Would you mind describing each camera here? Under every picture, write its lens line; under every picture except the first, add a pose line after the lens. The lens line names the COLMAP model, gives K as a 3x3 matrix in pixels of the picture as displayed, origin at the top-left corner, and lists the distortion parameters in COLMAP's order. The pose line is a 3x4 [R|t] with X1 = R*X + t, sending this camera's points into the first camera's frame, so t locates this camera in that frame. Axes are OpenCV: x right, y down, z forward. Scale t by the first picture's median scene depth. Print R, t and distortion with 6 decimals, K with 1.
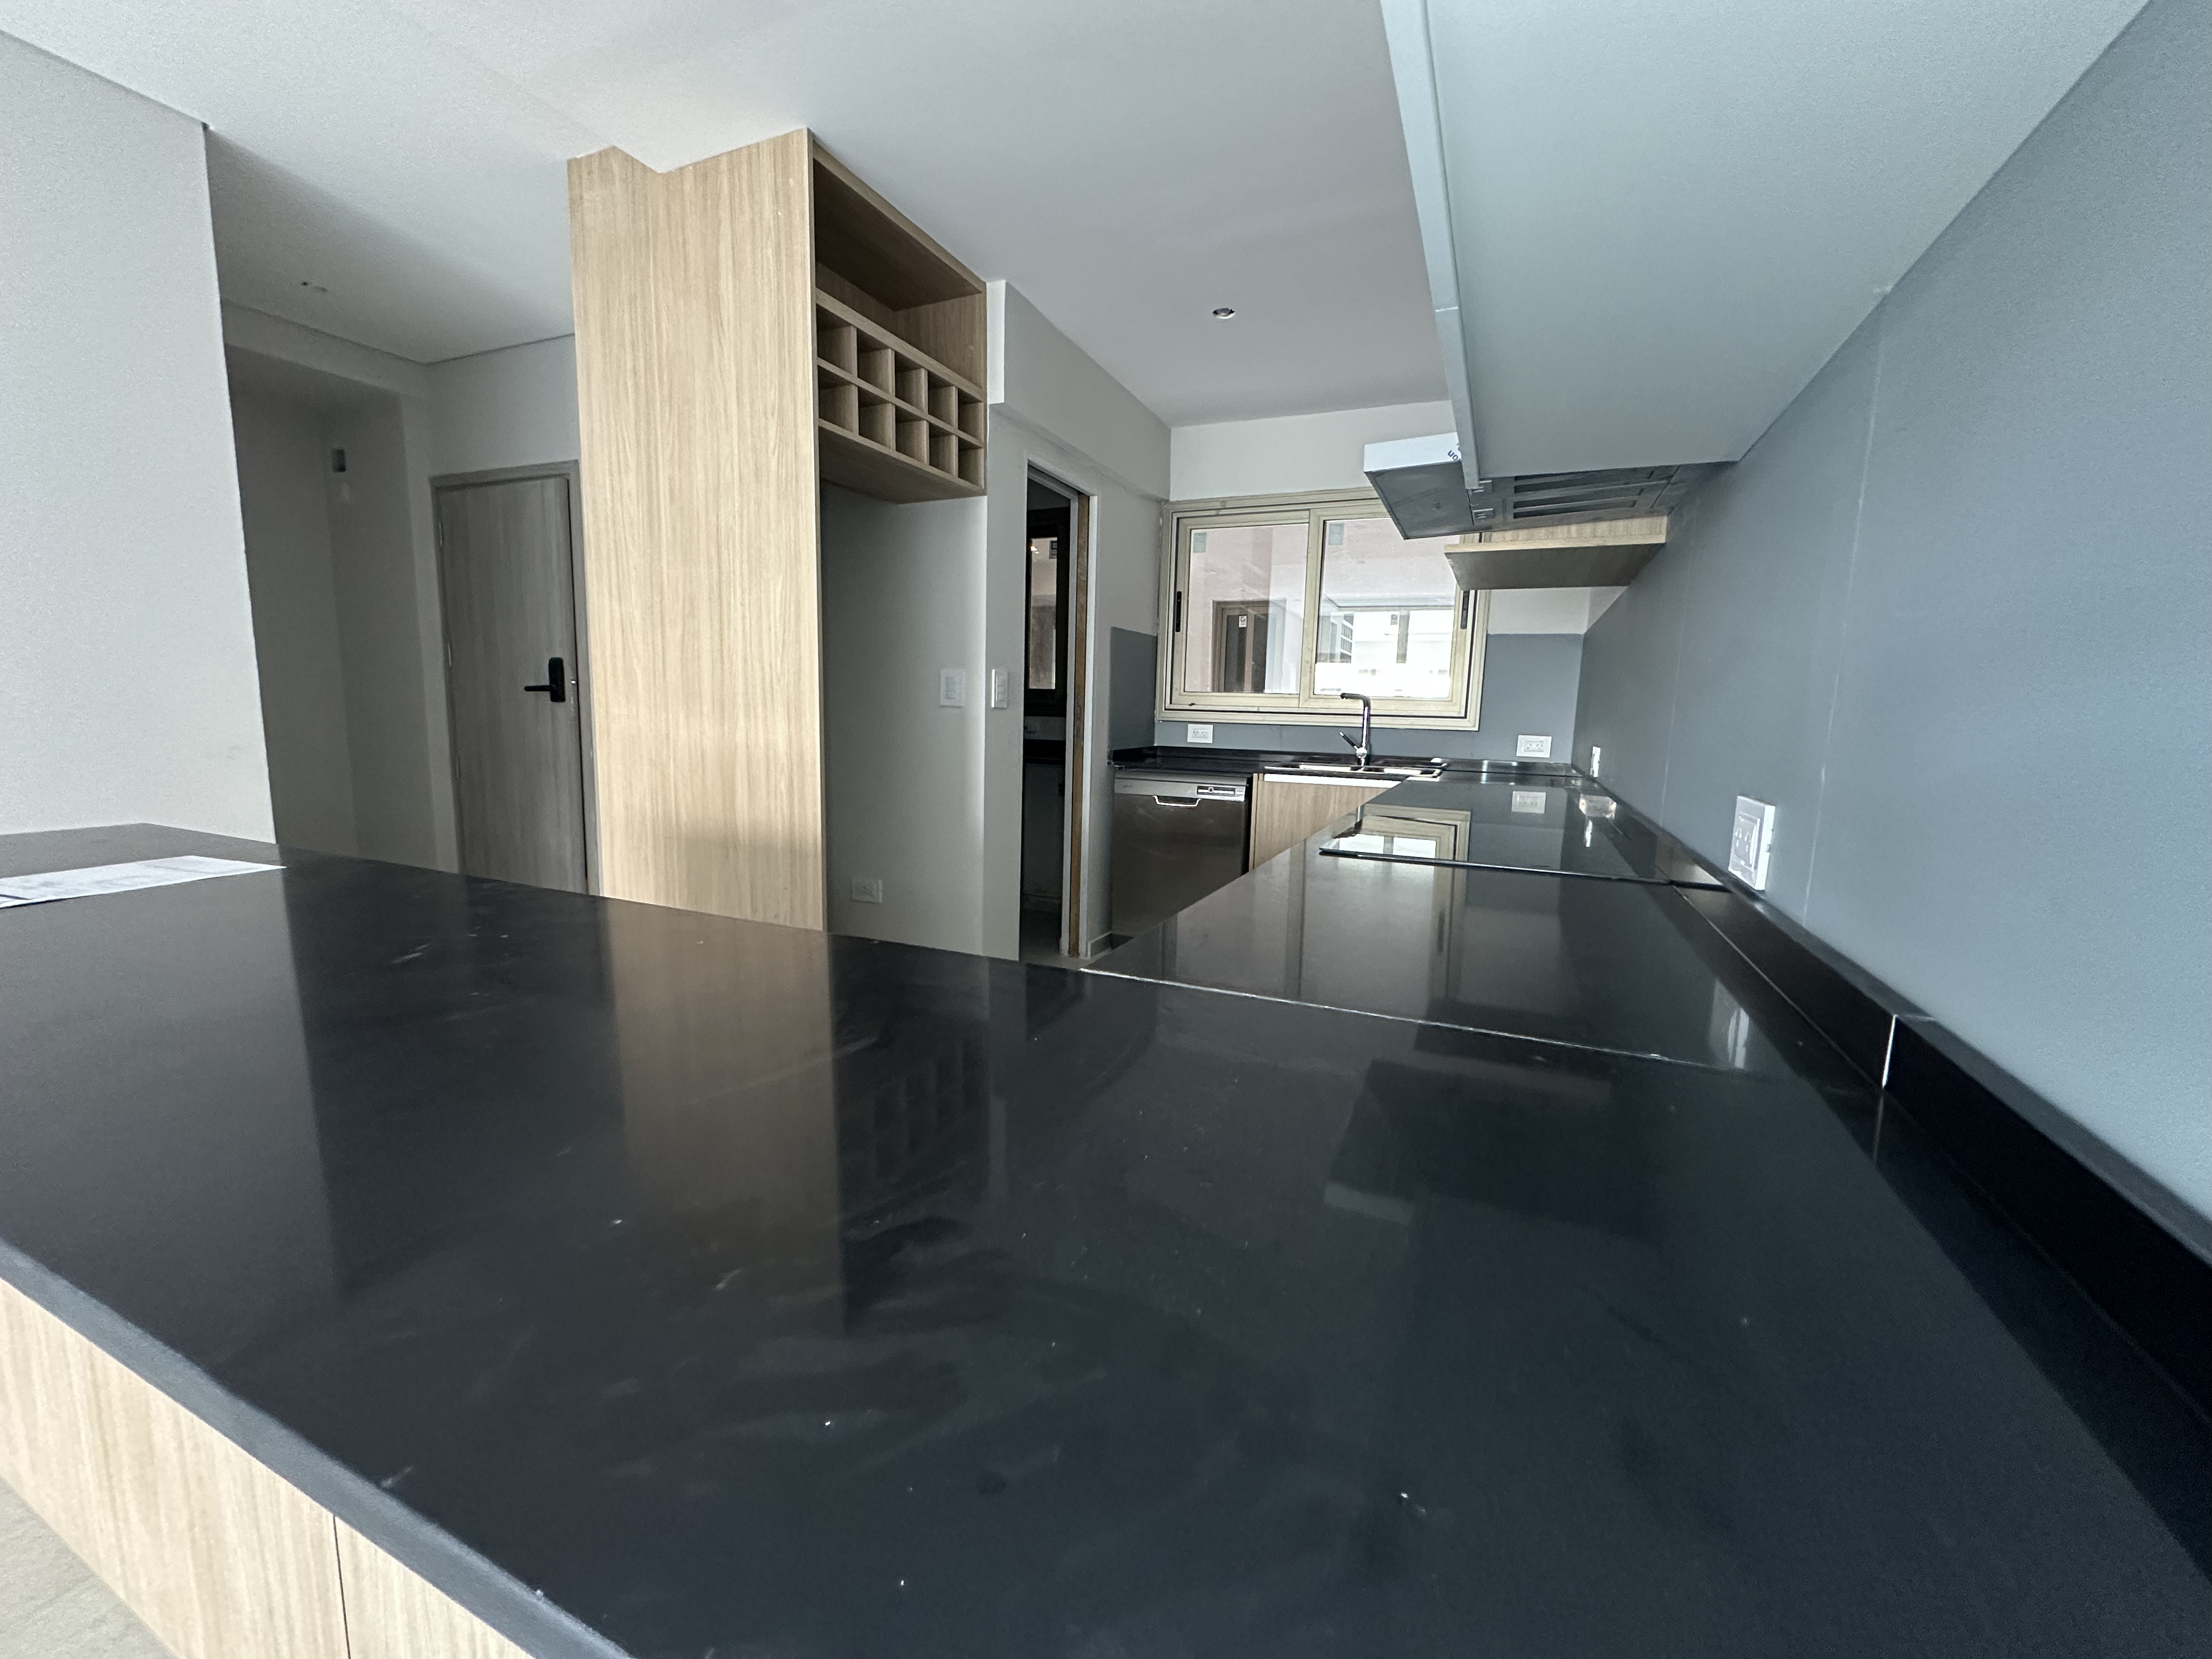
lens RADIAL K [[878.9, 0, 1106.0], [0, 878.9, 829.5], [0, 0, 1]] dist [-0.000299, 0.000004]
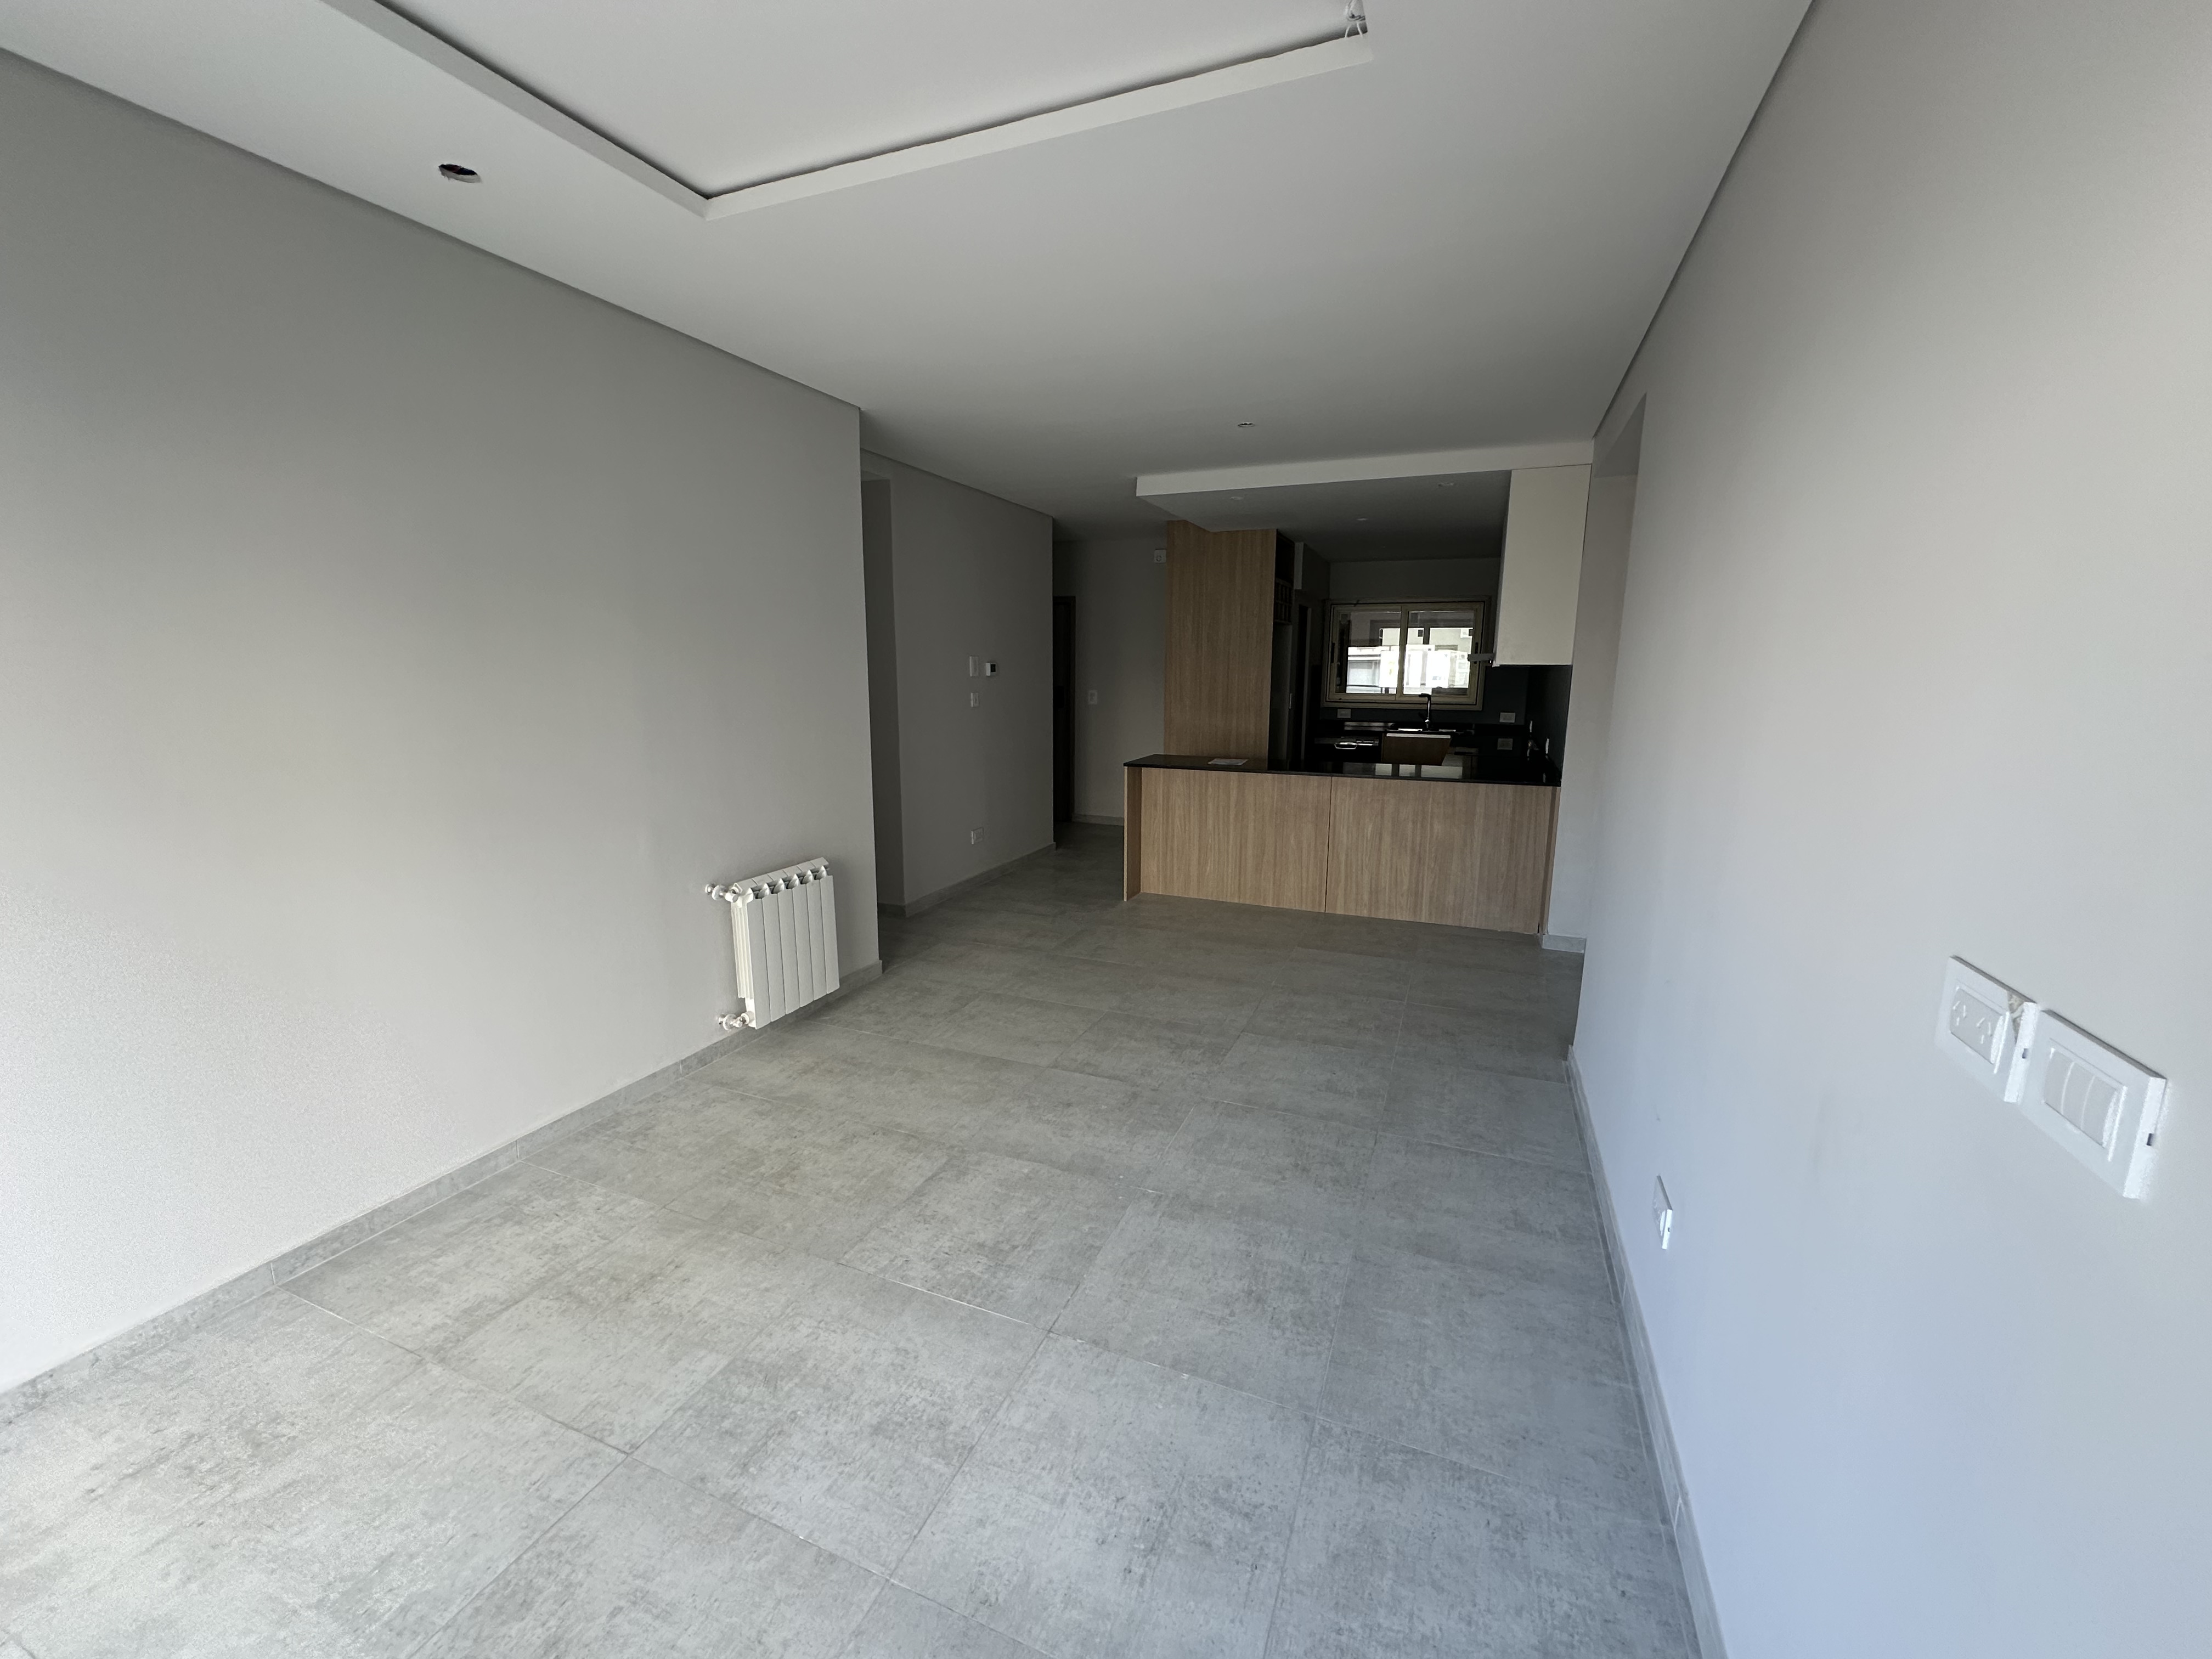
lens RADIAL K [[878.9, 0, 1106.0], [0, 878.9, 829.5], [0, 0, 1]] dist [-0.000299, 0.000004]
pose [[0.999563, -0.021083, 0.020730, -0.712172], [0.020066, 0.998640, 0.048126, 0.073164], [-0.021716, -0.047689, 0.998626, -1.490446]]
